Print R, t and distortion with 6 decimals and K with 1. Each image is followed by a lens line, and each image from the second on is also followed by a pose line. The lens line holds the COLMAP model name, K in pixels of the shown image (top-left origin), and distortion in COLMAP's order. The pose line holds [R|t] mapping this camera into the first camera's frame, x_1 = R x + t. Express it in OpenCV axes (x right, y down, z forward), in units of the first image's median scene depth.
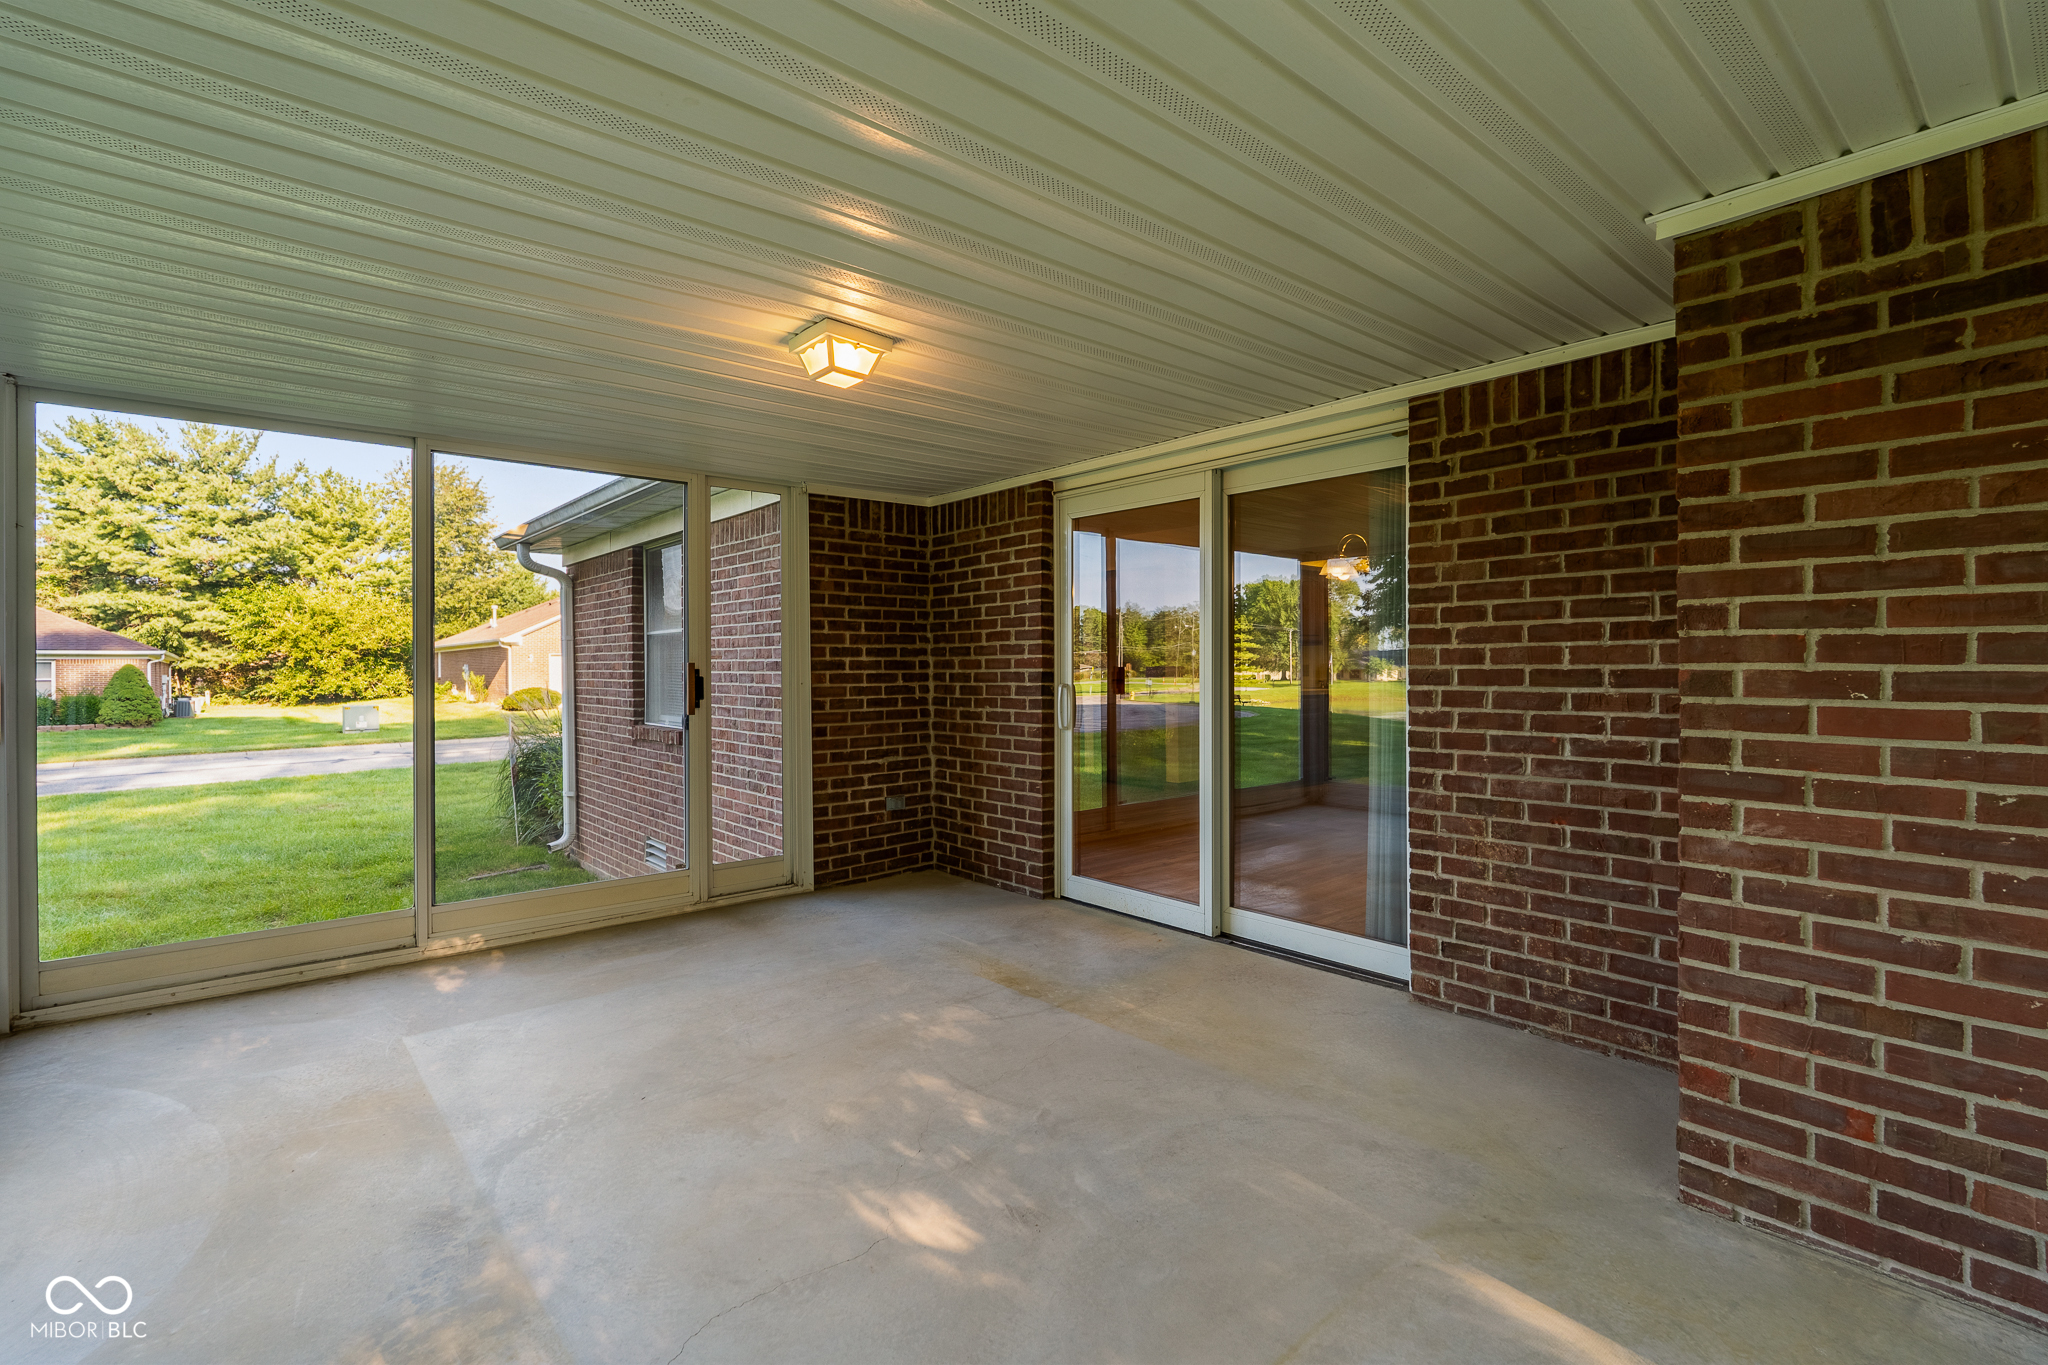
lens RADIAL K [[897.6, 0, 1011.9], [0, 897.6, 668.4], [0, 0, 1]] dist [-0.003018, -0.000263]
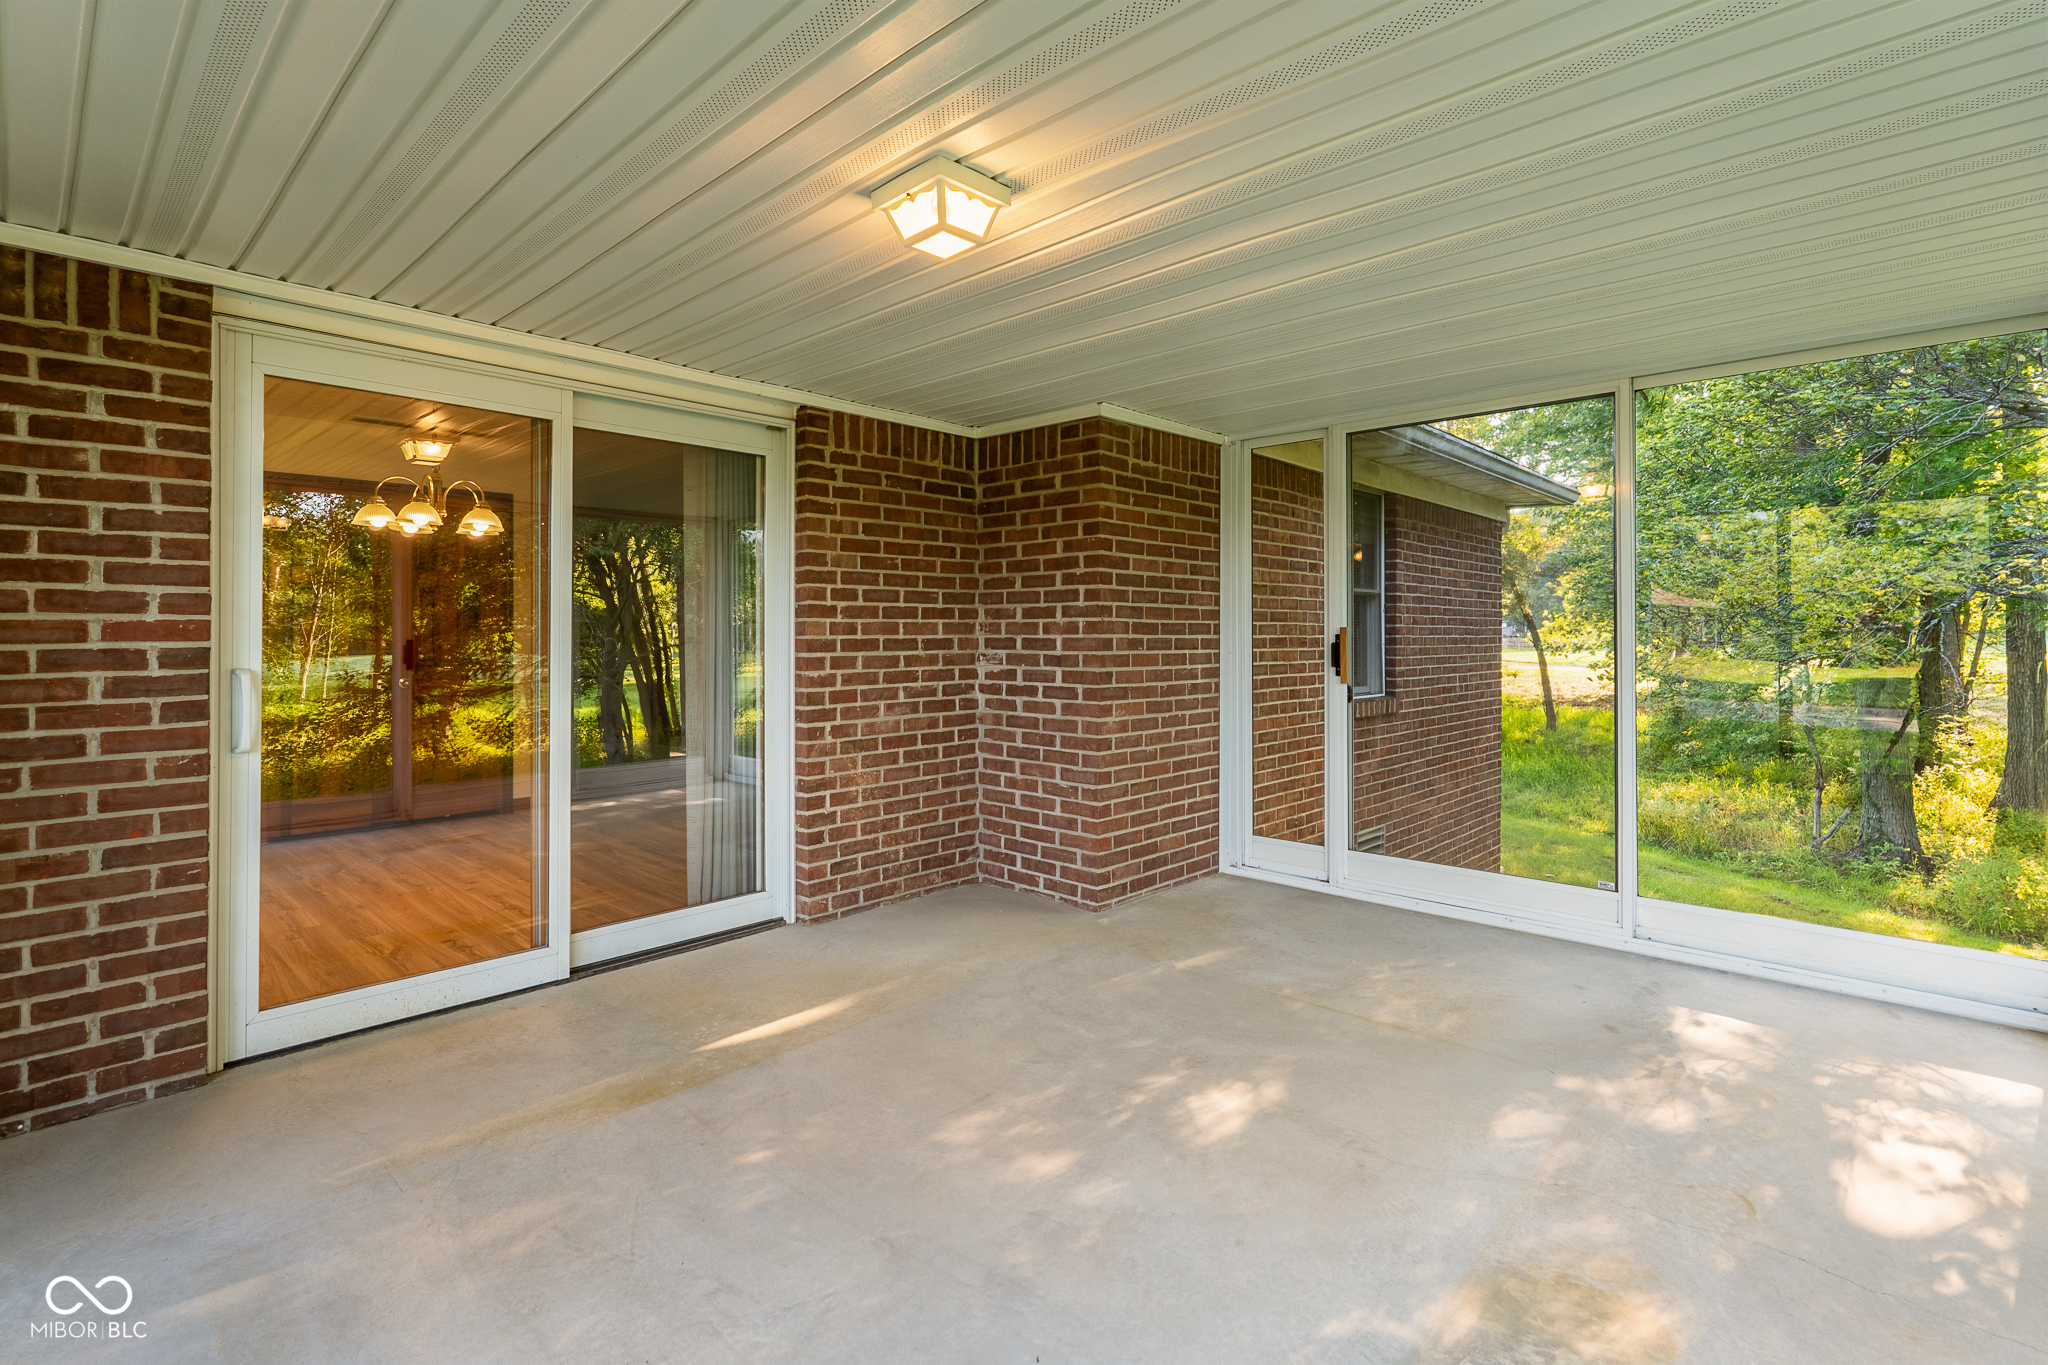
lens RADIAL K [[929.1, 0, 1049.2], [0, 929.1, 634.0], [0, 0, 1]] dist [-0.000443, -0.000078]
pose [[-0.085340, 0.003481, 0.996346, -0.803593], [0.004468, 0.999985, -0.003111, -0.000550], [-0.996342, 0.004186, -0.085354, 0.818583]]
